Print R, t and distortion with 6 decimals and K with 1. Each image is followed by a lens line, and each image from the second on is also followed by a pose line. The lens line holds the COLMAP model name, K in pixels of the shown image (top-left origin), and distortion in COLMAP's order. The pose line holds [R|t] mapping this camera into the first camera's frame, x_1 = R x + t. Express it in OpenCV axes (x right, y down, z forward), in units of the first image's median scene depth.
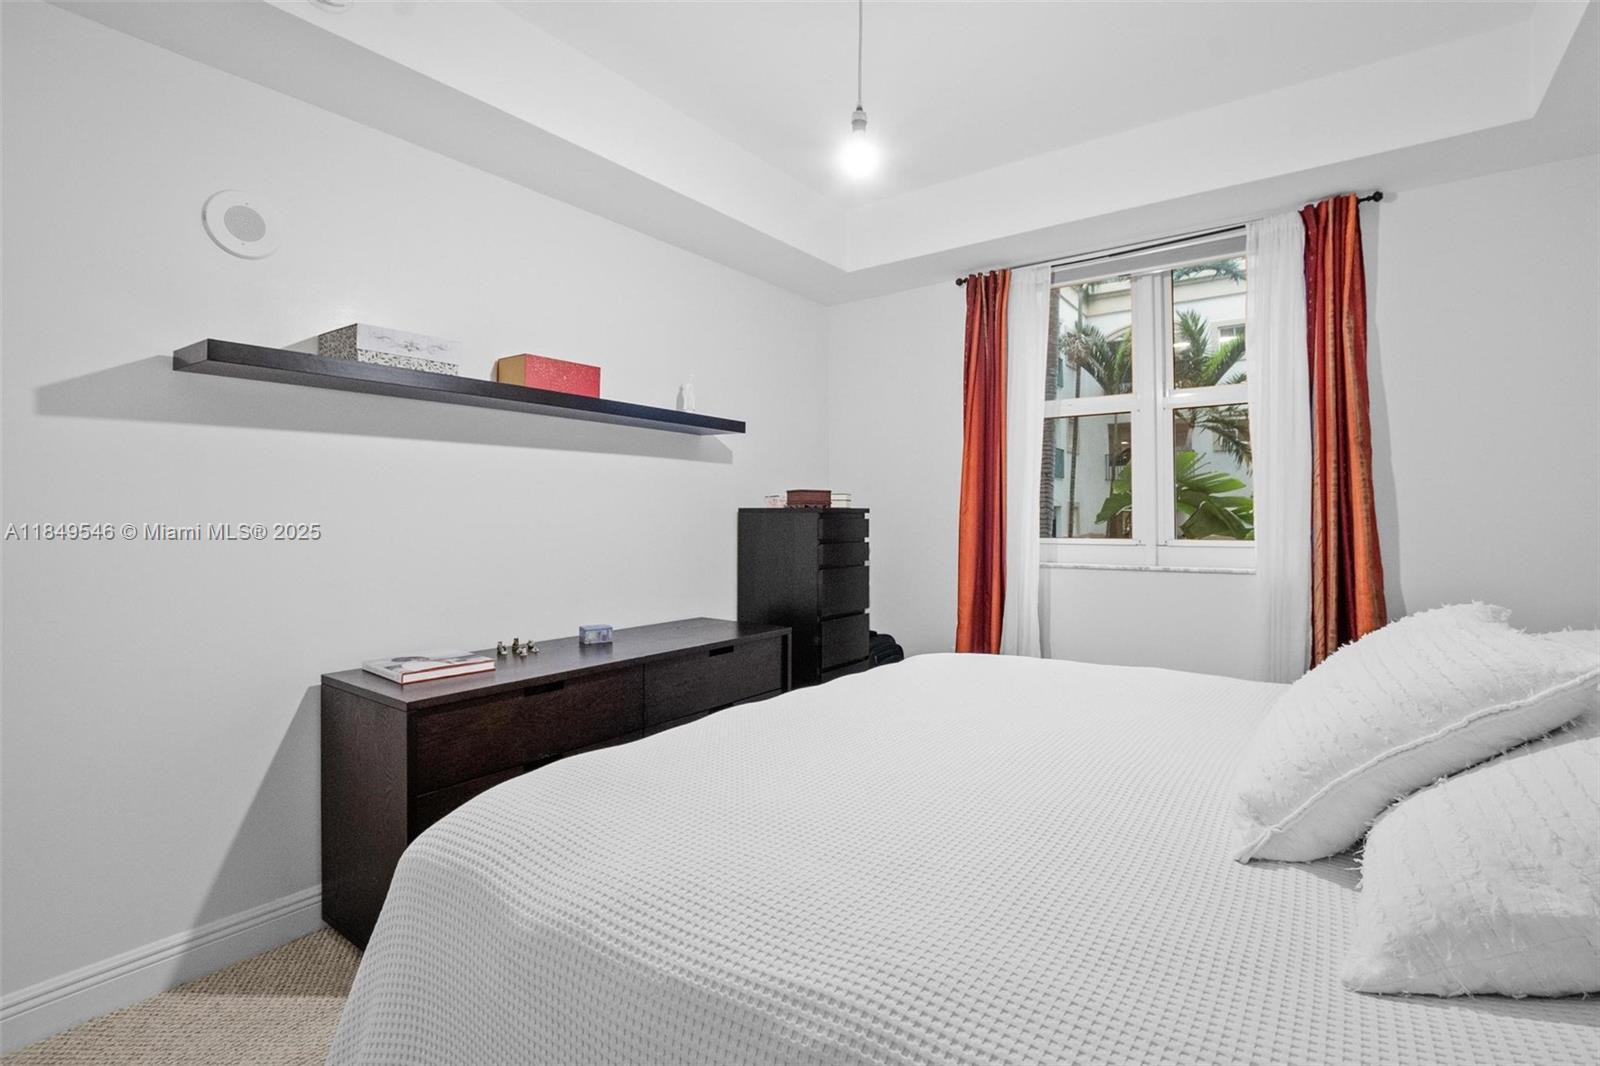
lens RADIAL K [[766.2, 0, 797.0], [0, 766.2, 505.6], [0, 0, 1]] dist [-0.002790, -0.000014]
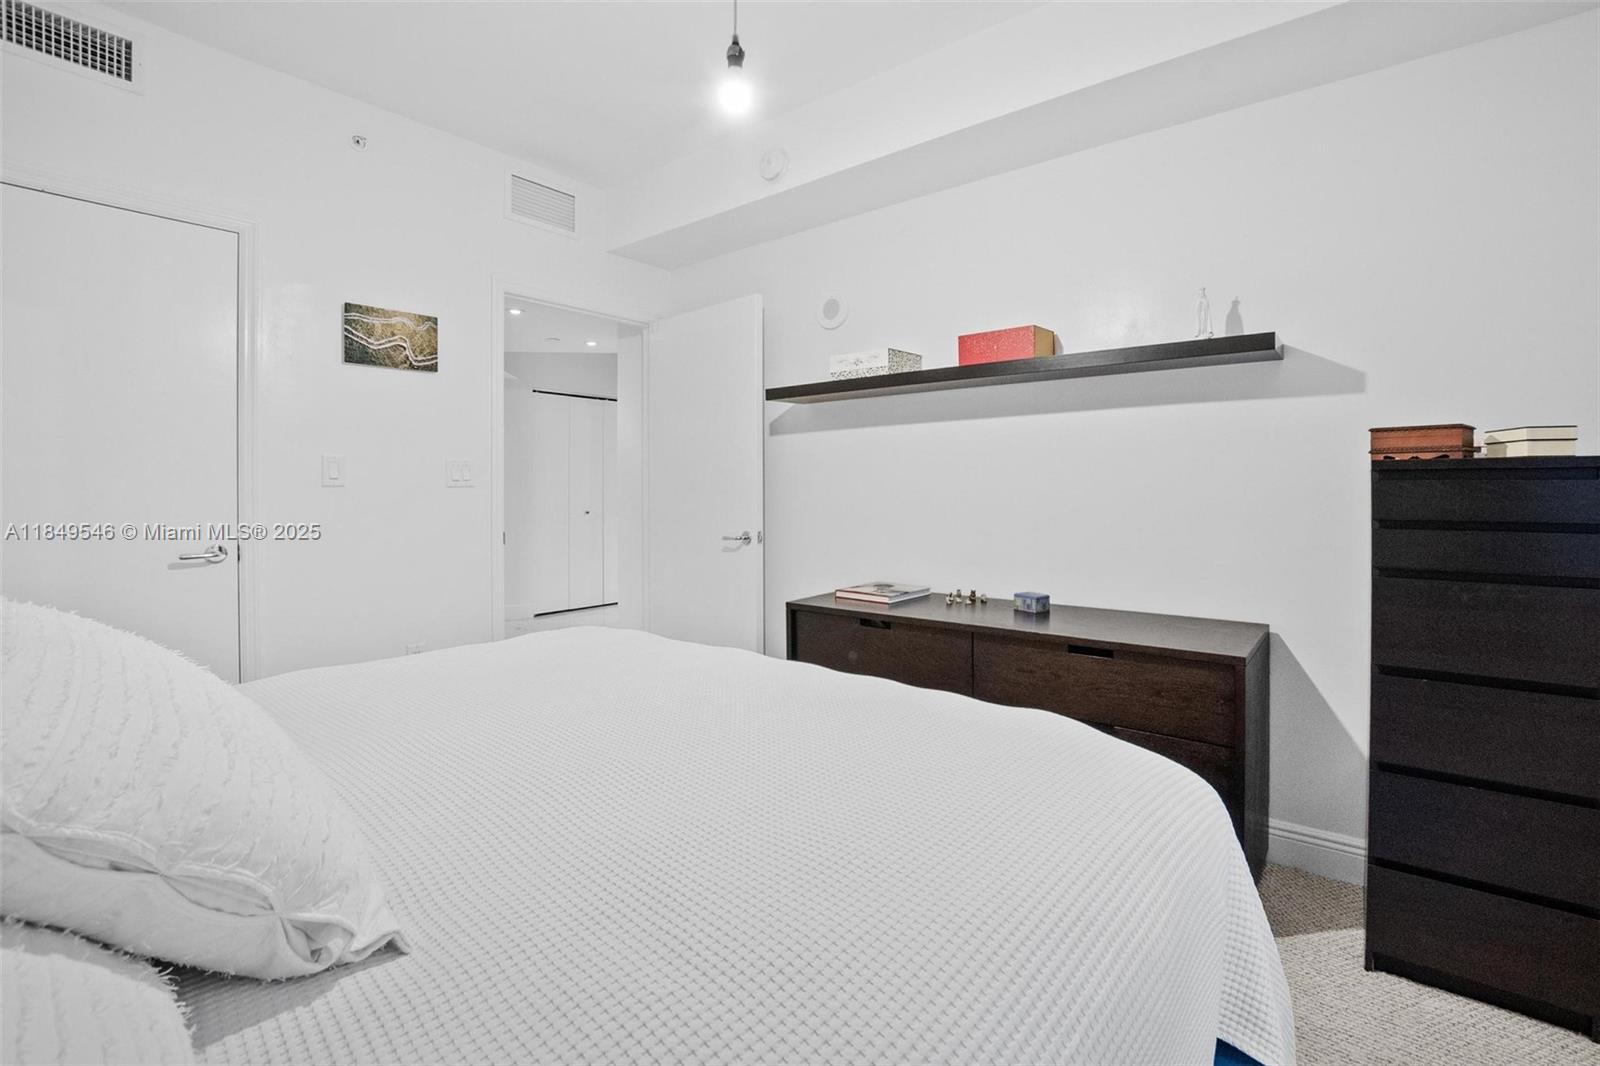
lens RADIAL K [[766.2, 0, 797.0], [0, 766.2, 505.6], [0, 0, 1]] dist [-0.002790, -0.000014]
pose [[-0.066647, 0.015148, -0.997662, 1.126181], [0.008134, 0.999860, 0.014638, 0.044659], [0.997743, -0.007139, -0.066761, 1.201236]]
